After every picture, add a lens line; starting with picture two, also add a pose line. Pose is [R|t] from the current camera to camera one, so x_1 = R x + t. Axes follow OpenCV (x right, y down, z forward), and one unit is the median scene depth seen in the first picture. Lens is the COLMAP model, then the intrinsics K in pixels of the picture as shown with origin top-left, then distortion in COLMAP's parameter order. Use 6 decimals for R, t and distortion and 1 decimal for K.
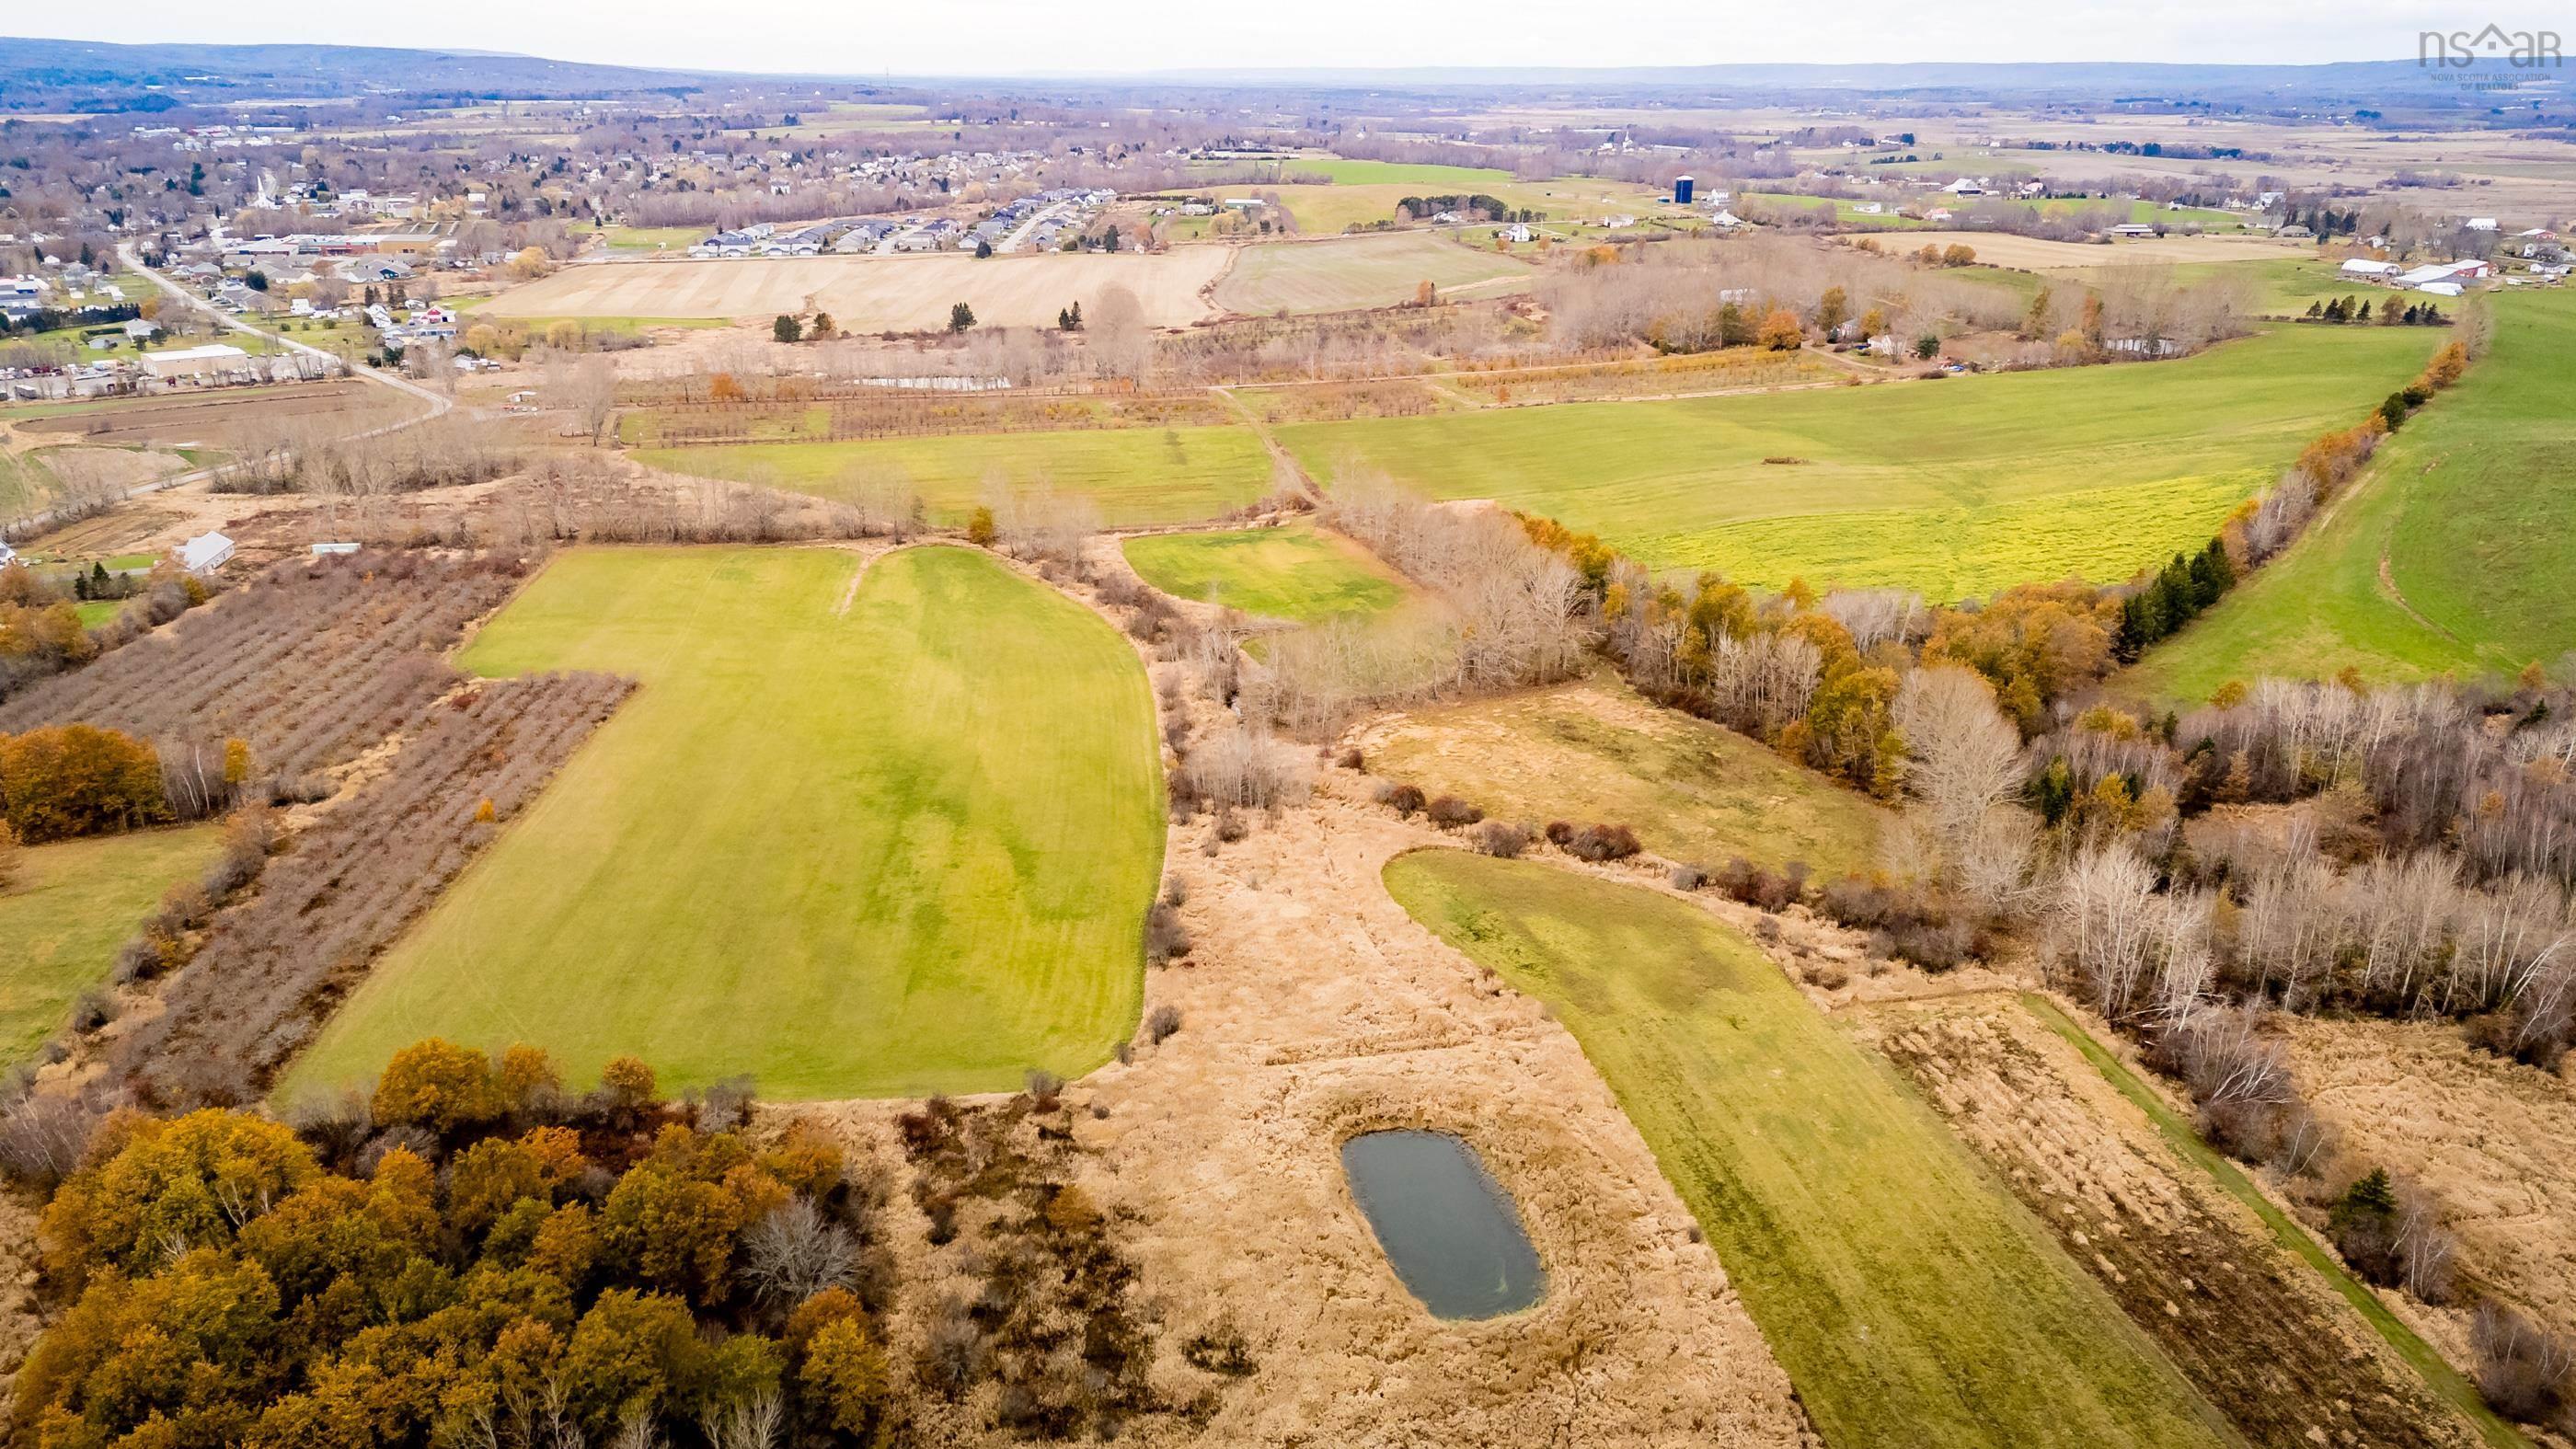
lens RADIAL K [[1873.2, 0, 1298.8], [0, 1873.2, 725.1], [0, 0, 1]] dist [0.078219, -0.068422]
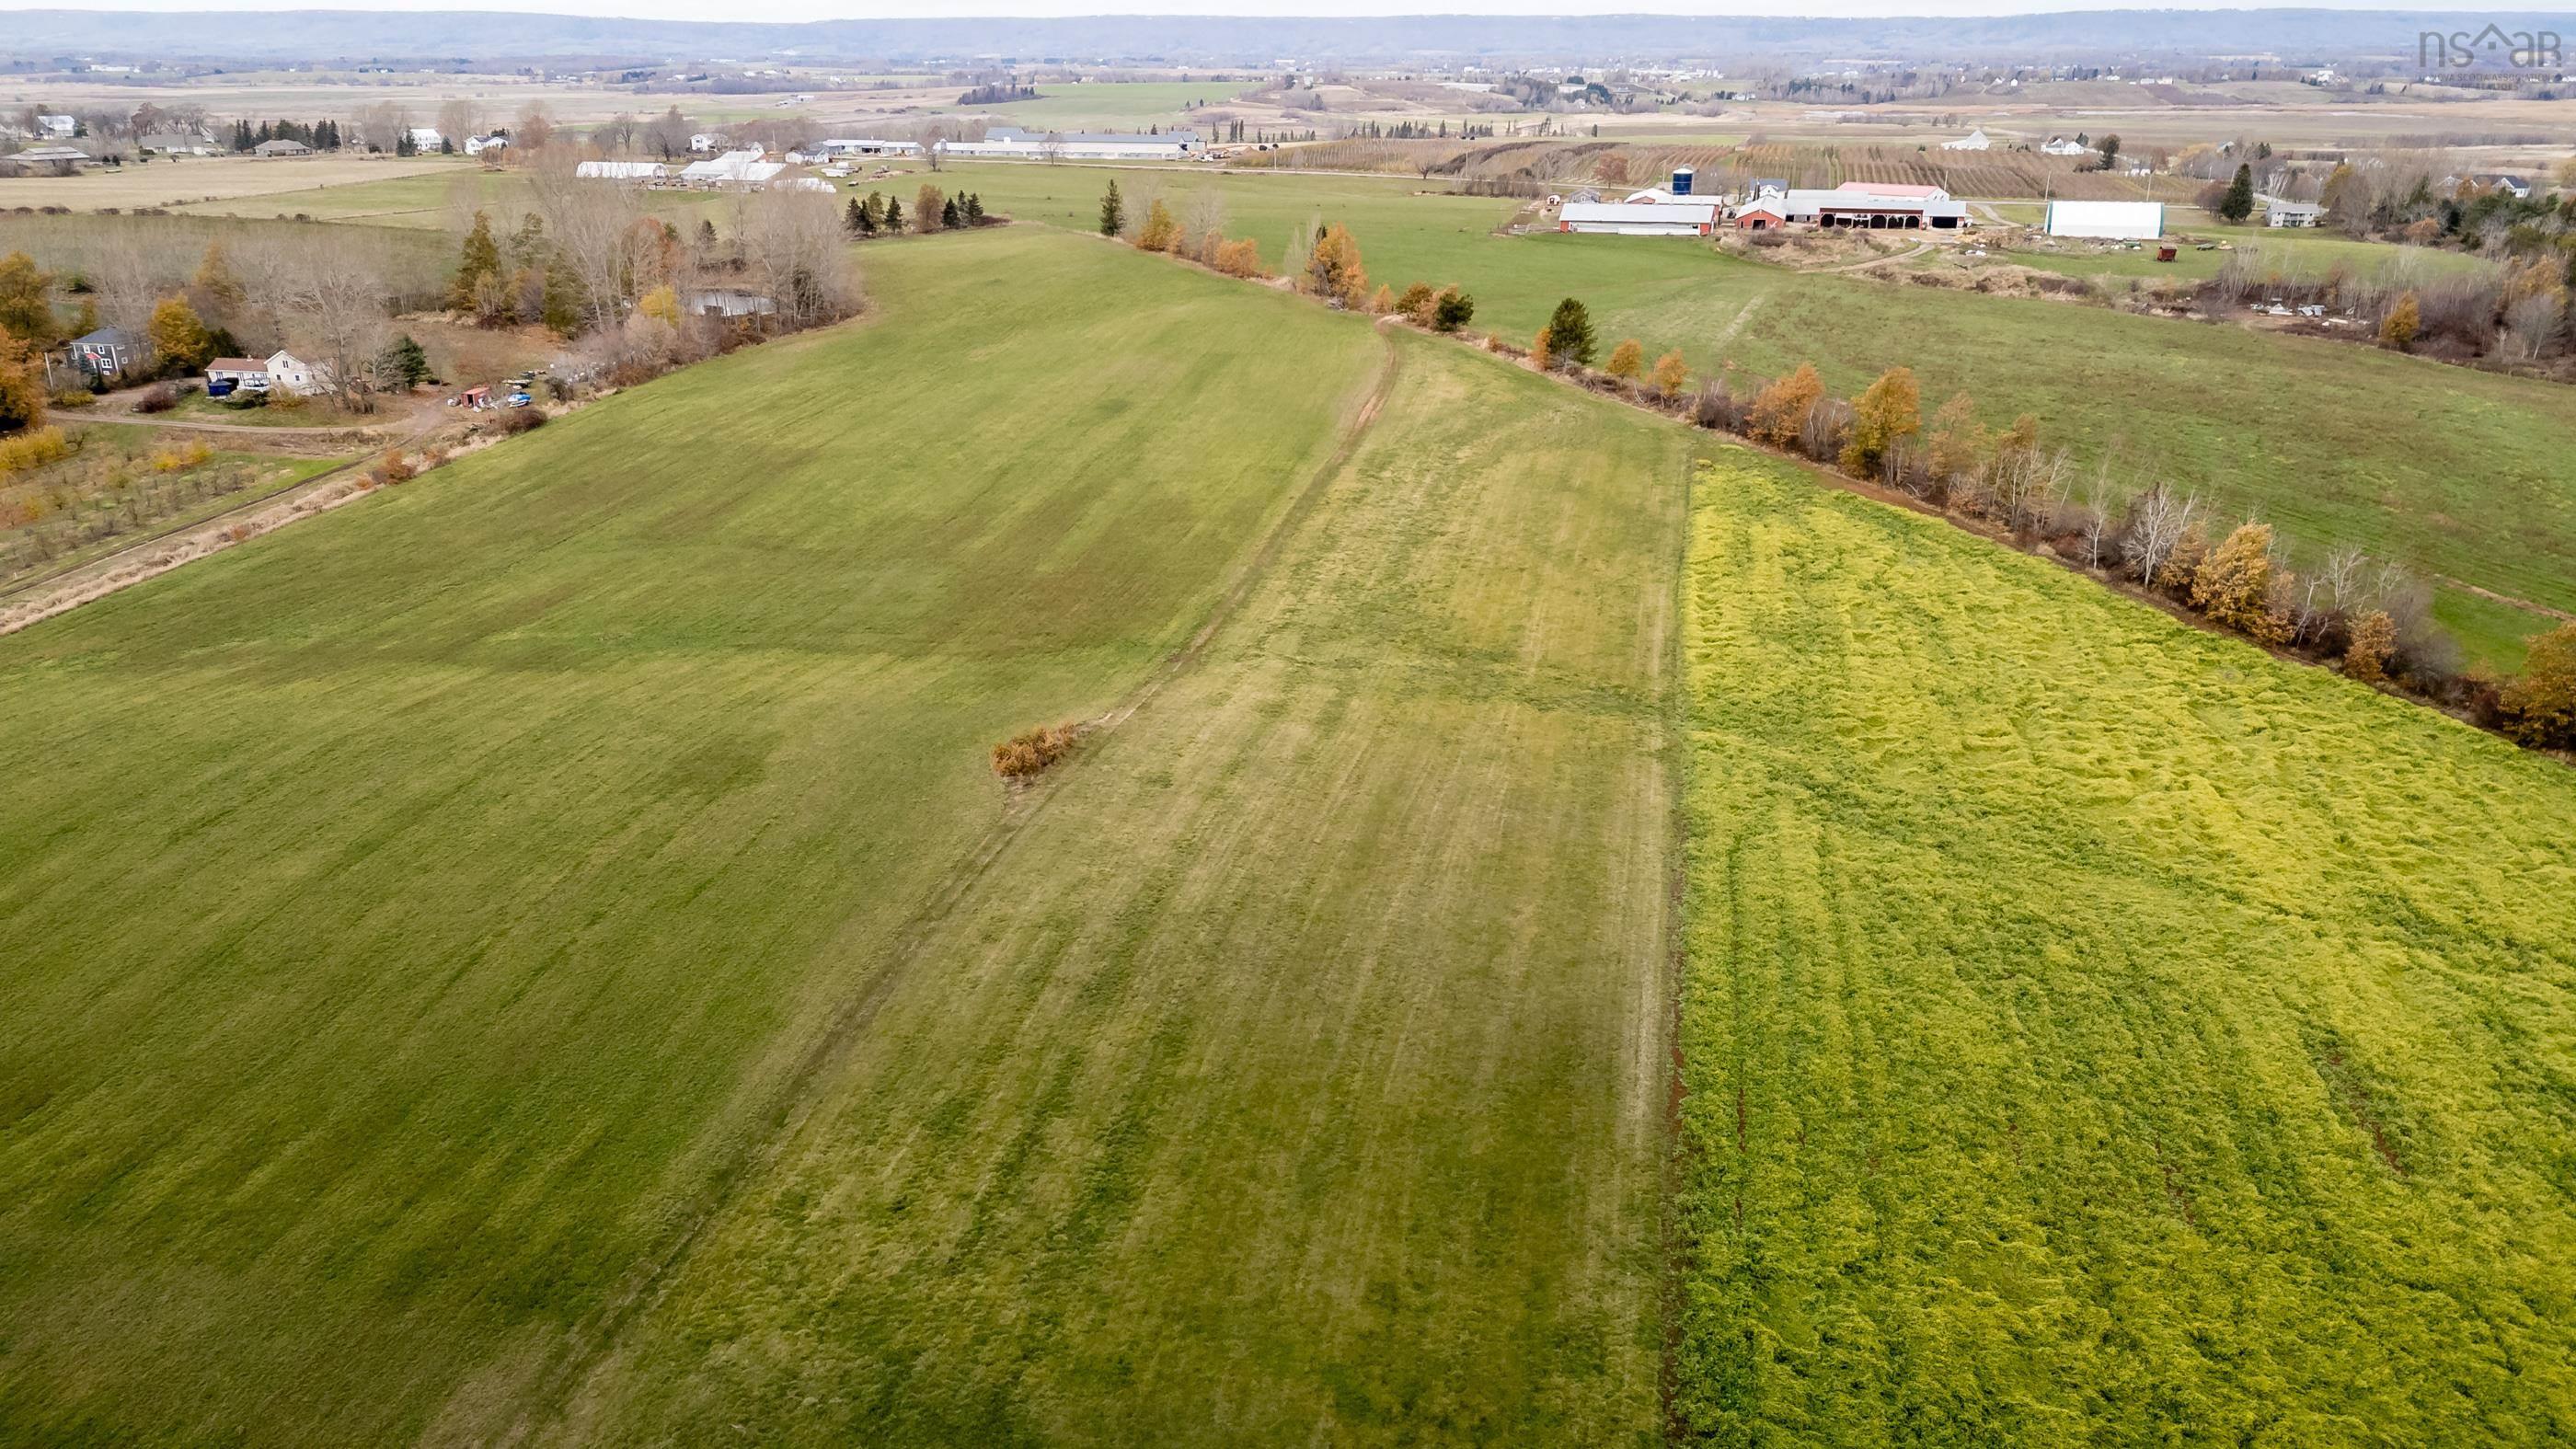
lens RADIAL K [[1876.3, 0, 1297.4], [0, 1876.3, 720.4], [0, 0, 1]] dist [0.068785, -0.051498]
pose [[0.393577, -0.315996, 0.863275, 0.006213], [0.305283, 0.930700, 0.201495, -0.073913], [-0.867121, 0.184240, 0.462770, 0.316191]]
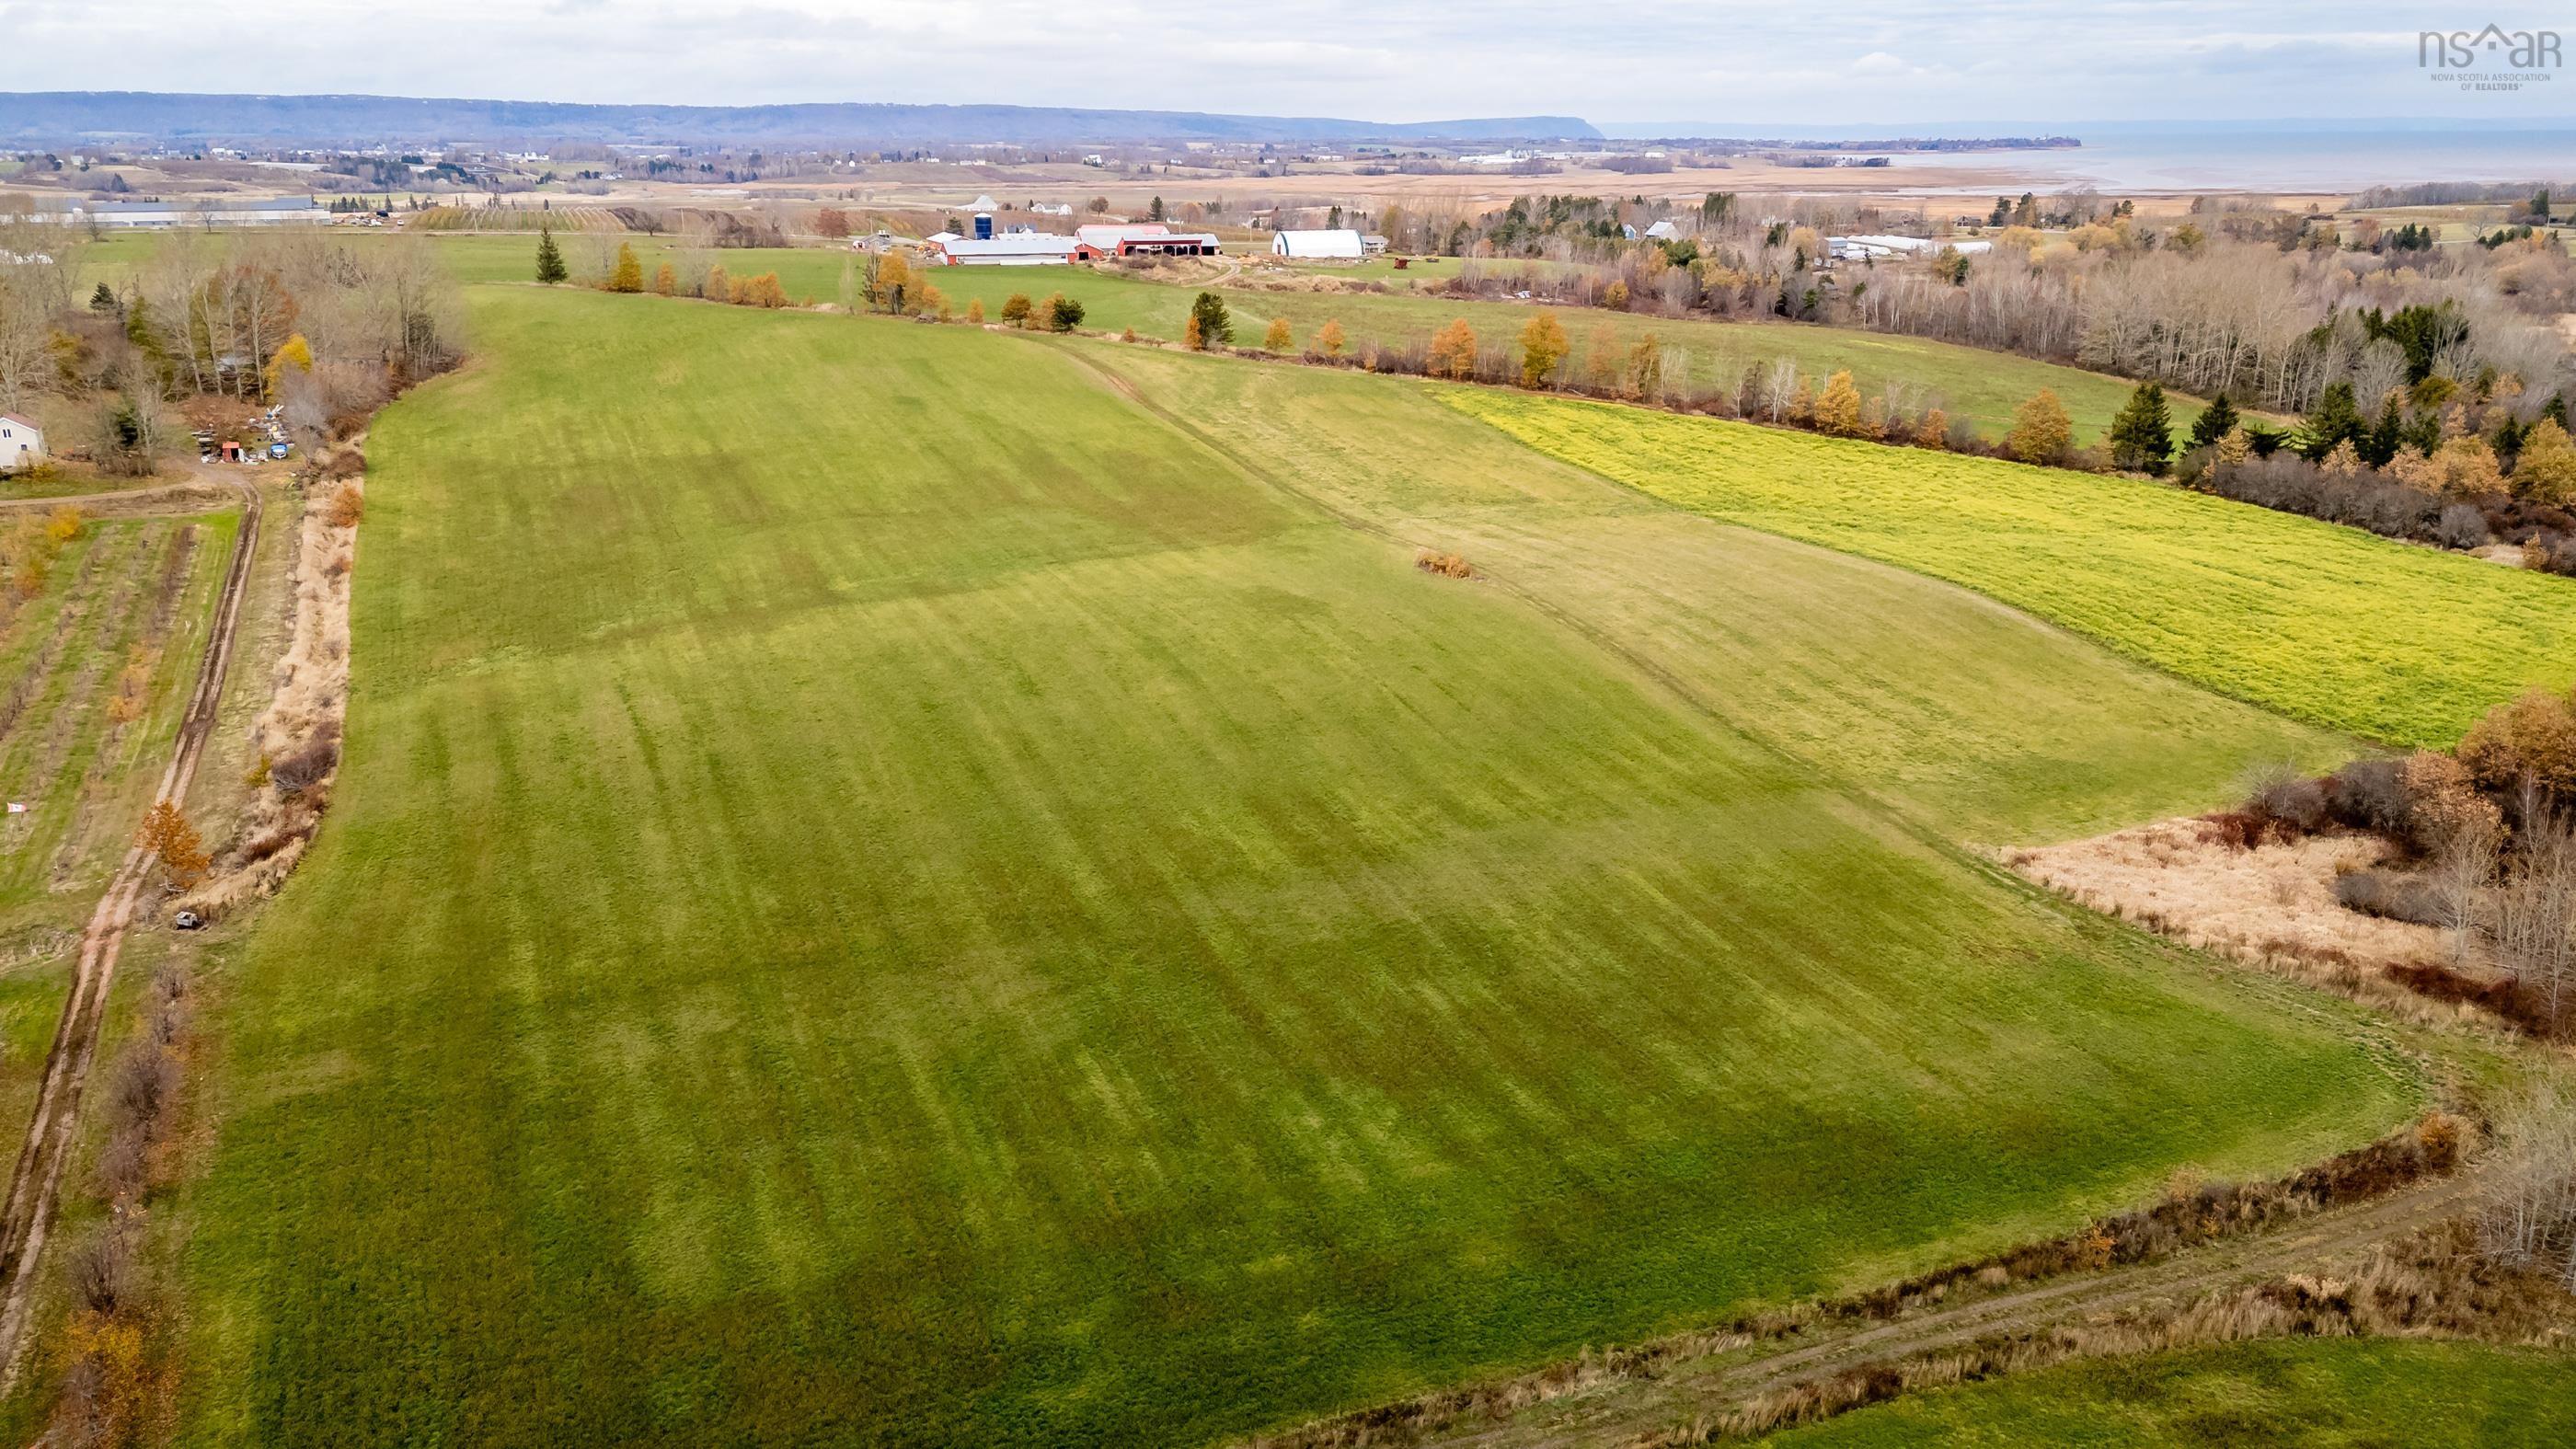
lens RADIAL K [[1870.1, 0, 1299.3], [0, 1870.1, 726.8], [0, 0, 1]] dist [0.084608, -0.077649]
pose [[-0.217434, -0.299703, 0.928924, -0.052011], [0.322772, 0.876075, 0.358204, -0.103362], [-0.921163, 0.377717, -0.093753, 0.416017]]
